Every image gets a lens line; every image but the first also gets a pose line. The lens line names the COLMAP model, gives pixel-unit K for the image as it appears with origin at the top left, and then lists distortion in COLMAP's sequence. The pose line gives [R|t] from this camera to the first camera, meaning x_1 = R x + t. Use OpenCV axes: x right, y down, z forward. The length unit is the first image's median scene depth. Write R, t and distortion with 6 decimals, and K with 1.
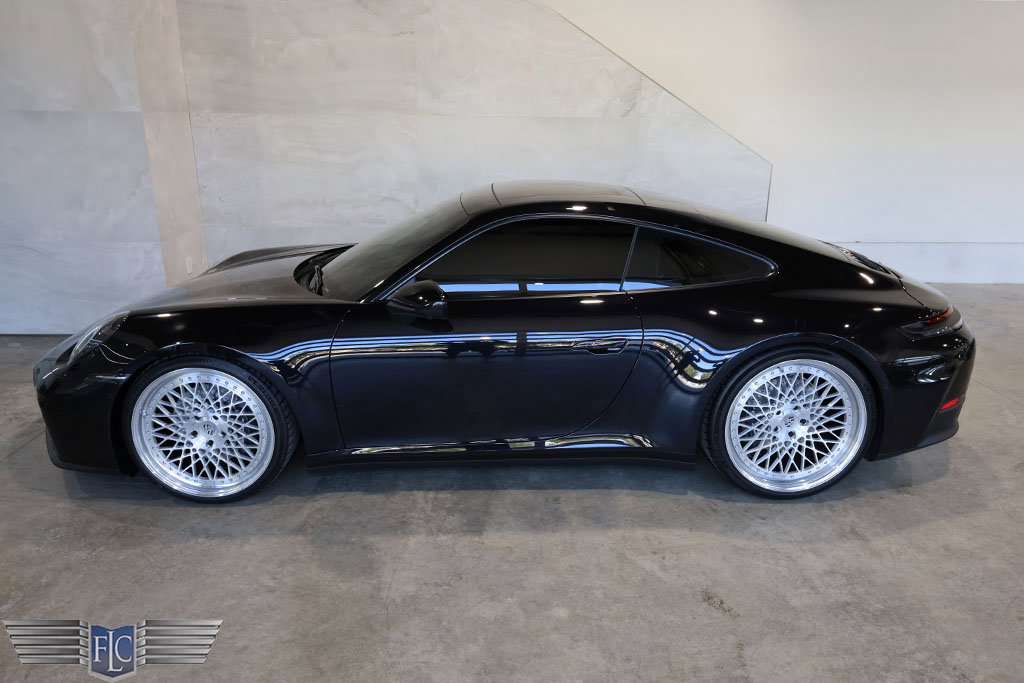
lens RADIAL K [[699.2, 0, 513.5], [0, 699.2, 345.5], [0, 0, 1]] dist [0.001639, 0.000688]
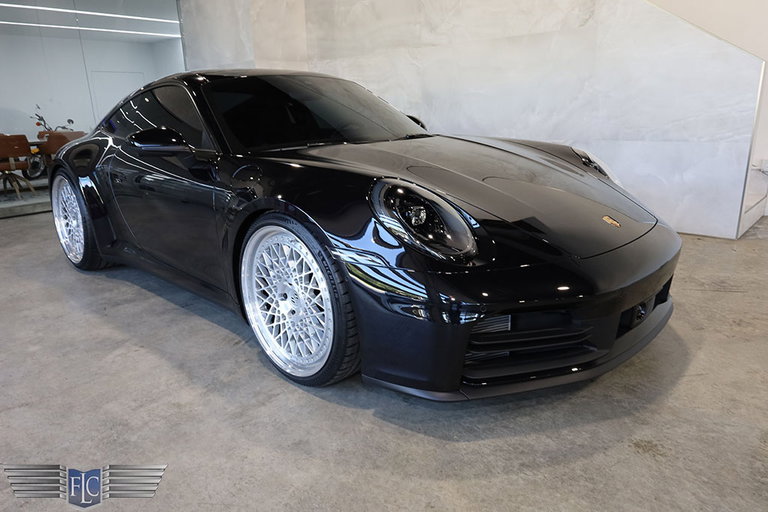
lens RADIAL K [[522.5, 0, 385.3], [0, 522.5, 257.1], [0, 0, 1]] dist [0.003794, -0.001254]
pose [[0.713100, 0.159374, -0.682707, 0.963720], [-0.178463, 0.983004, 0.043069, 0.028517], [0.677967, 0.091125, 0.729422, 0.544406]]
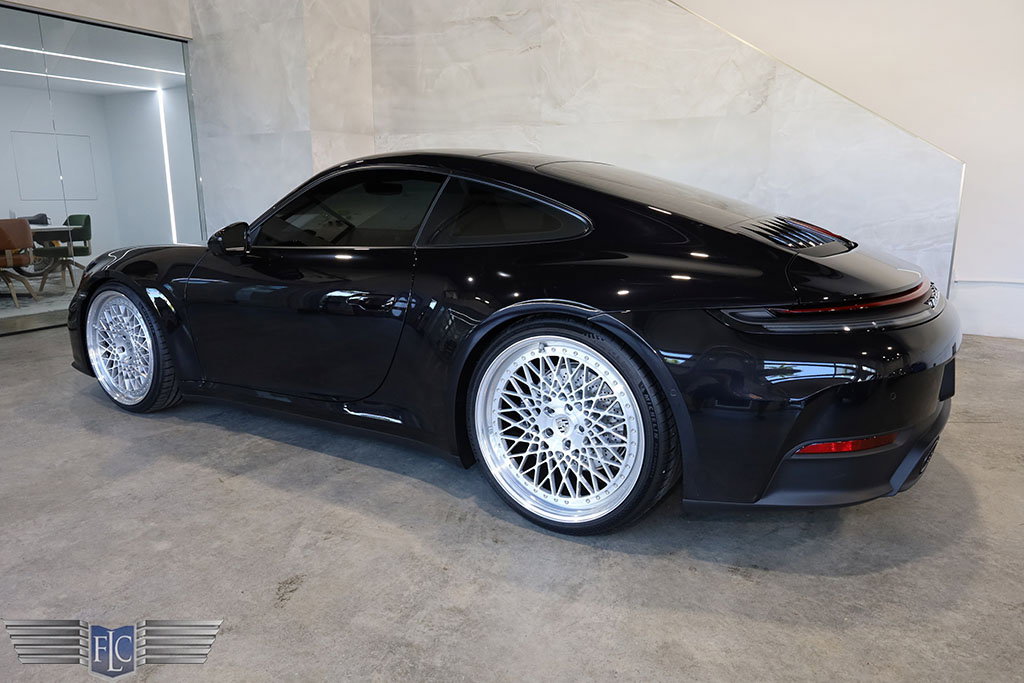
lens RADIAL K [[684.5, 0, 513.7], [0, 684.5, 341.0], [0, 0, 1]] dist [0.005439, -0.000661]
pose [[0.836545, 0.103787, -0.537978, 0.724219], [-0.156627, 0.986219, -0.053291, 0.066437], [0.525033, 0.128842, 0.841273, 0.340057]]
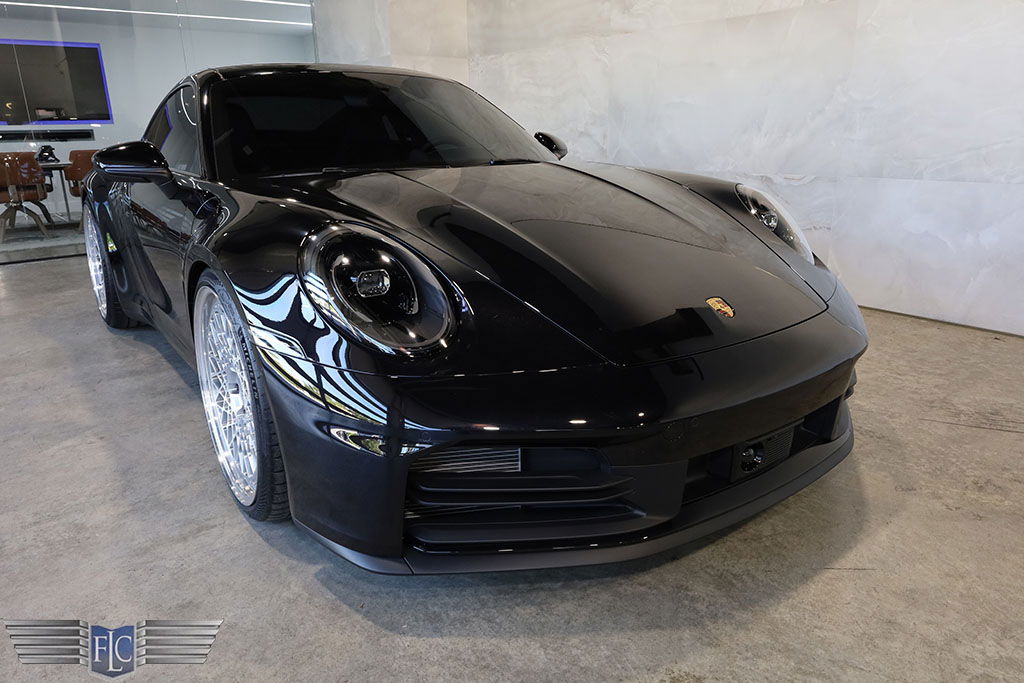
lens RADIAL K [[699.2, 0, 513.5], [0, 699.2, 345.5], [0, 0, 1]] dist [0.001639, 0.000688]
pose [[0.578684, 0.221280, -0.784959, 1.047375], [-0.229122, 0.967835, 0.103920, -0.027791], [0.782706, 0.119715, 0.610770, 0.755123]]
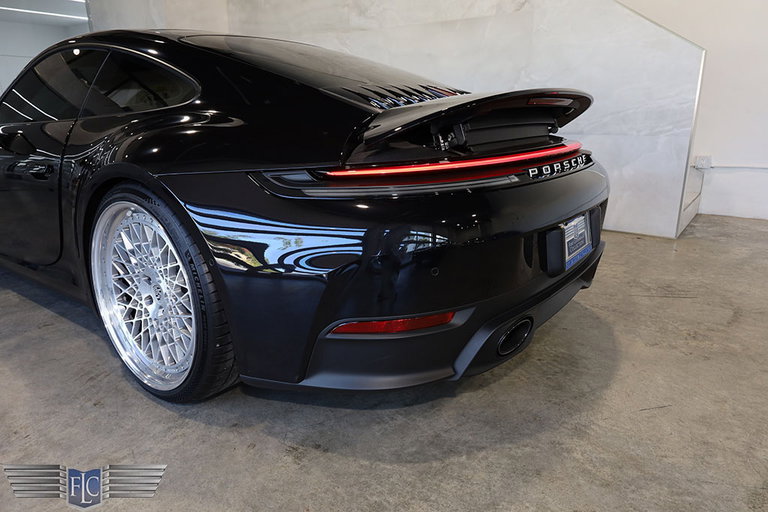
lens RADIAL K [[508.5, 0, 384.0], [0, 508.5, 256.0], [0, 0, 1]] dist [0.002737, -0.001686]
pose [[0.780799, 0.156092, -0.604970, 0.890311], [-0.173930, 0.984316, 0.029489, 0.012230], [0.600085, 0.082198, 0.795702, 0.700988]]
